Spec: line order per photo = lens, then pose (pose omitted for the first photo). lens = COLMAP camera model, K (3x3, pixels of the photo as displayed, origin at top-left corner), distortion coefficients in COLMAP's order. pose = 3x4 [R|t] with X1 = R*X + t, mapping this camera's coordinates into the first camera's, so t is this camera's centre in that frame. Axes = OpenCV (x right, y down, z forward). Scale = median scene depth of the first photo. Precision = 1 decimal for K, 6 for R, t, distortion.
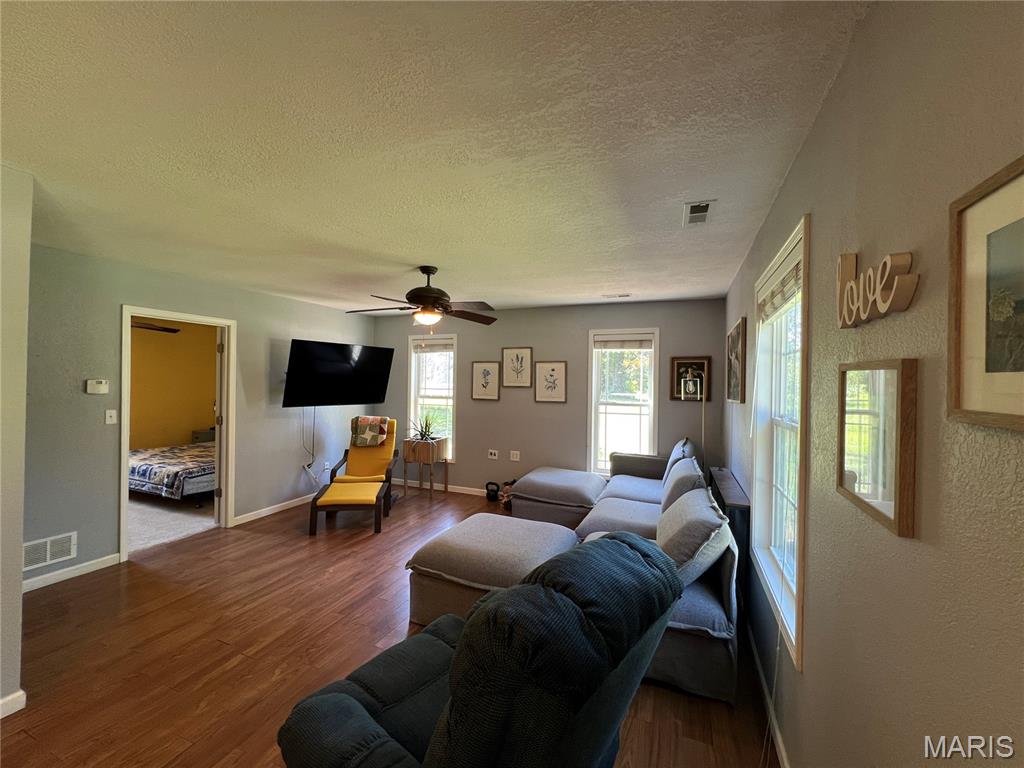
lens RADIAL K [[407.9, 0, 512.5], [0, 407.9, 386.1], [0, 0, 1]] dist [-0.002814, 0.000131]
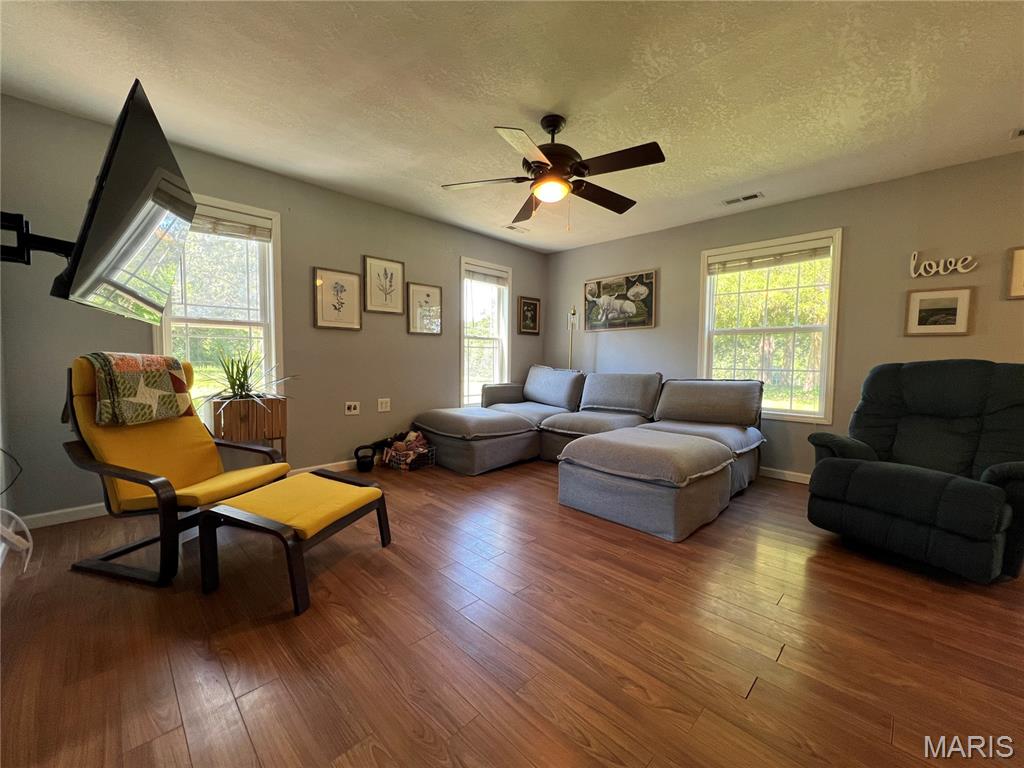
lens RADIAL K [[407.9, 0, 507.9], [0, 407.9, 385.1], [0, 0, 1]] dist [-0.002814, 0.000131]
pose [[0.387916, -0.071147, 0.918945, -0.610562], [0.003276, 0.997116, 0.075816, 0.079859], [-0.921689, -0.026400, 0.387031, 0.509806]]
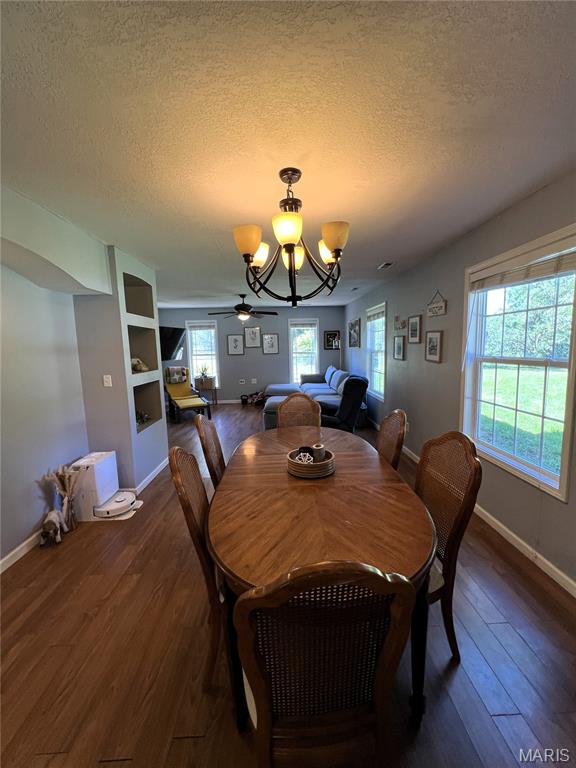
lens RADIAL K [[305.9, 0, 289.9], [0, 305.9, 383.8], [0, 0, 1]] dist [-0.002814, 0.000131]
pose [[0.909062, -0.090326, 0.406752, -0.464068], [0.043293, 0.991412, 0.123402, 0.003030], [-0.414405, -0.094570, 0.905166, -0.465107]]
